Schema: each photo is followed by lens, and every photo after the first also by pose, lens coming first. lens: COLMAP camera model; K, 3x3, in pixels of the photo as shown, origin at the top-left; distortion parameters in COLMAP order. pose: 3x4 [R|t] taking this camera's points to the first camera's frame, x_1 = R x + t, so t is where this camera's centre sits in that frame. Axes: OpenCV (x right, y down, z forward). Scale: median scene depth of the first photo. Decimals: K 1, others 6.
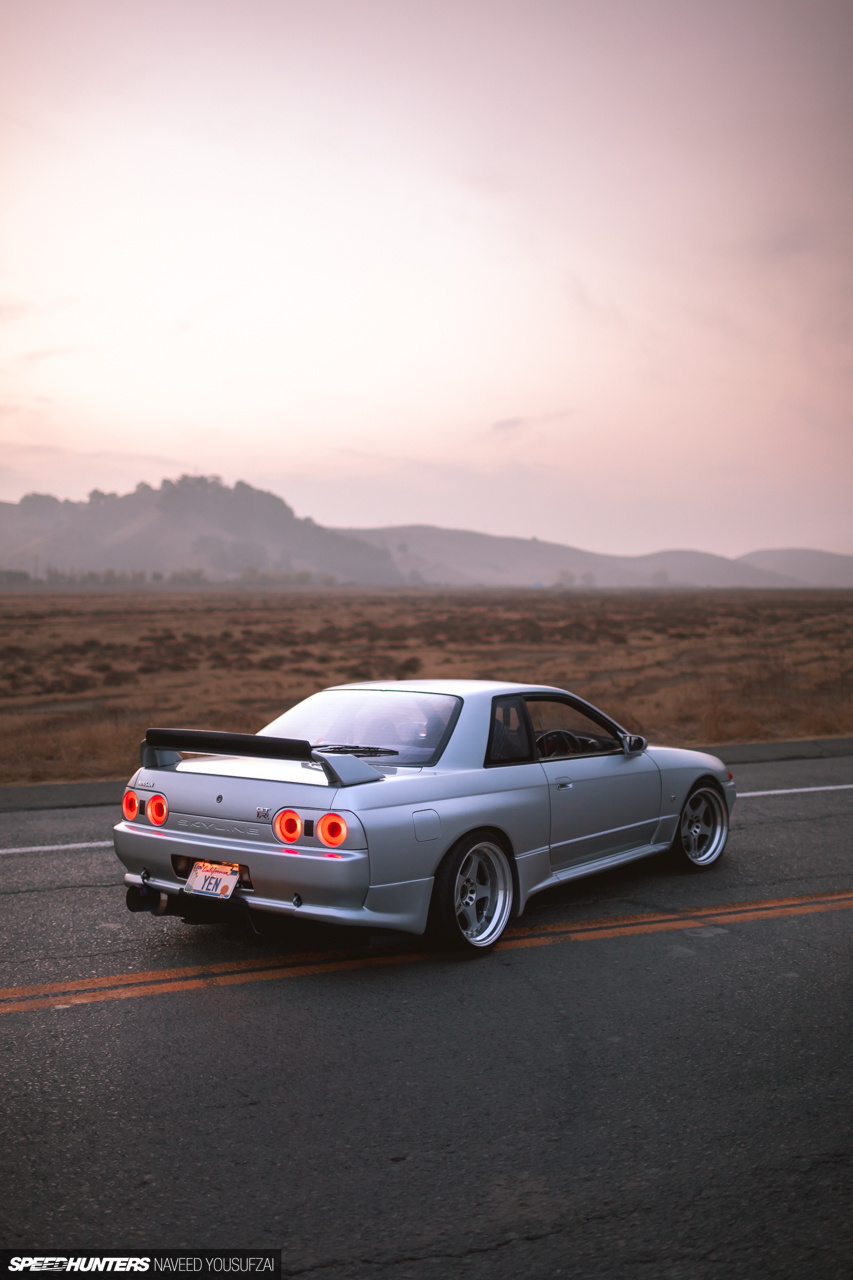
lens RADIAL K [[1254.8, 0, 426.5], [0, 1254.8, 640.0], [0, 0, 1]] dist [-0.006054, -0.014313]
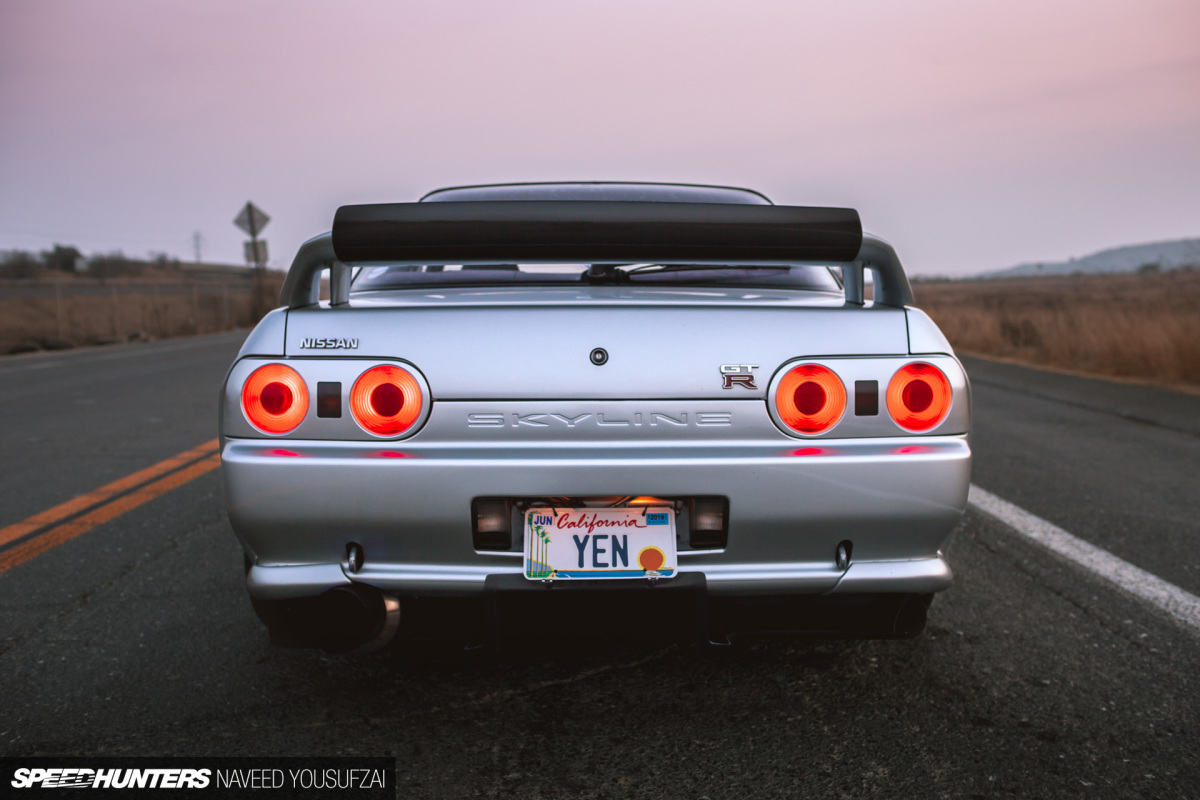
lens RADIAL K [[1154.7, 0, 600.0], [0, 1154.7, 400.0], [0, 0, 1]] dist [0.005323, 0.019522]
pose [[0.790469, -0.050963, 0.610378, -0.410053], [0.005550, 0.997088, 0.076064, 0.111628], [-0.612477, -0.056739, 0.788450, 0.686741]]
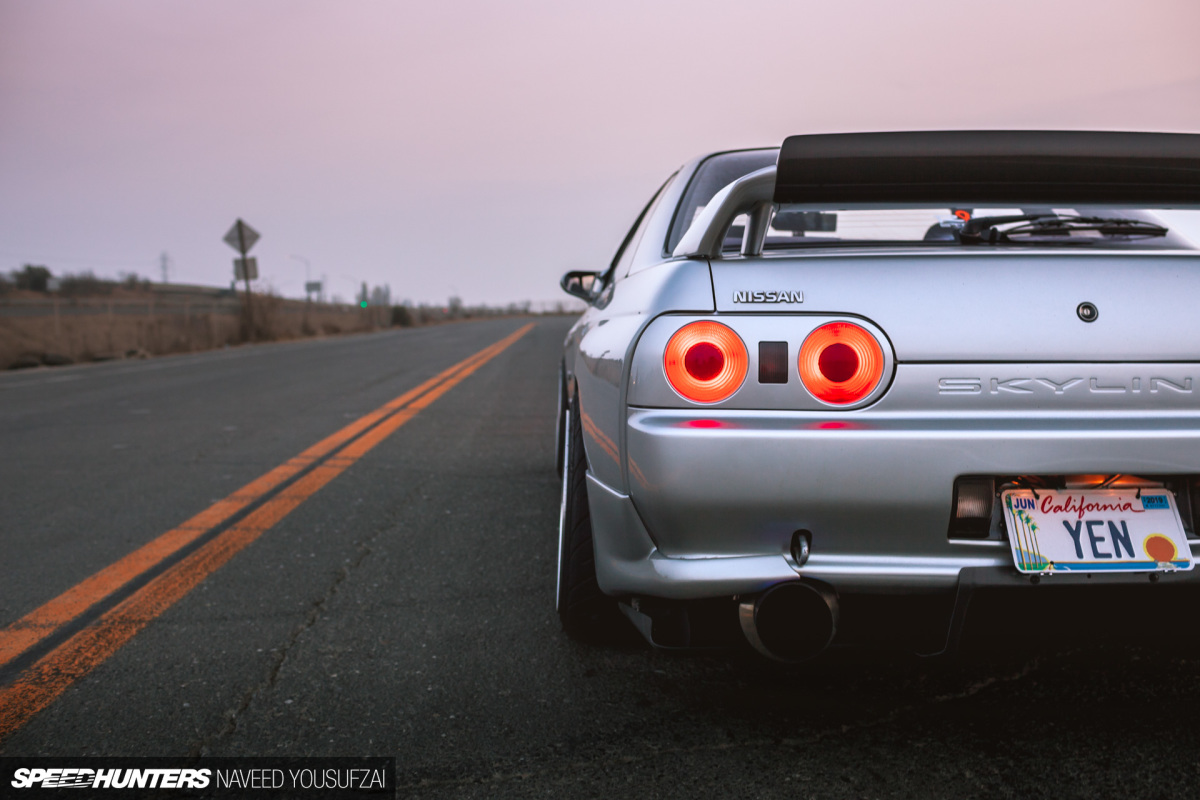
lens RADIAL K [[1154.7, 0, 600.0], [0, 1154.7, 400.0], [0, 0, 1]] dist [0.005323, 0.019522]
pose [[0.777458, -0.039729, 0.627679, -0.494218], [0.004067, 0.998300, 0.058150, 0.132531], [-0.628922, -0.042657, 0.776298, 0.826742]]
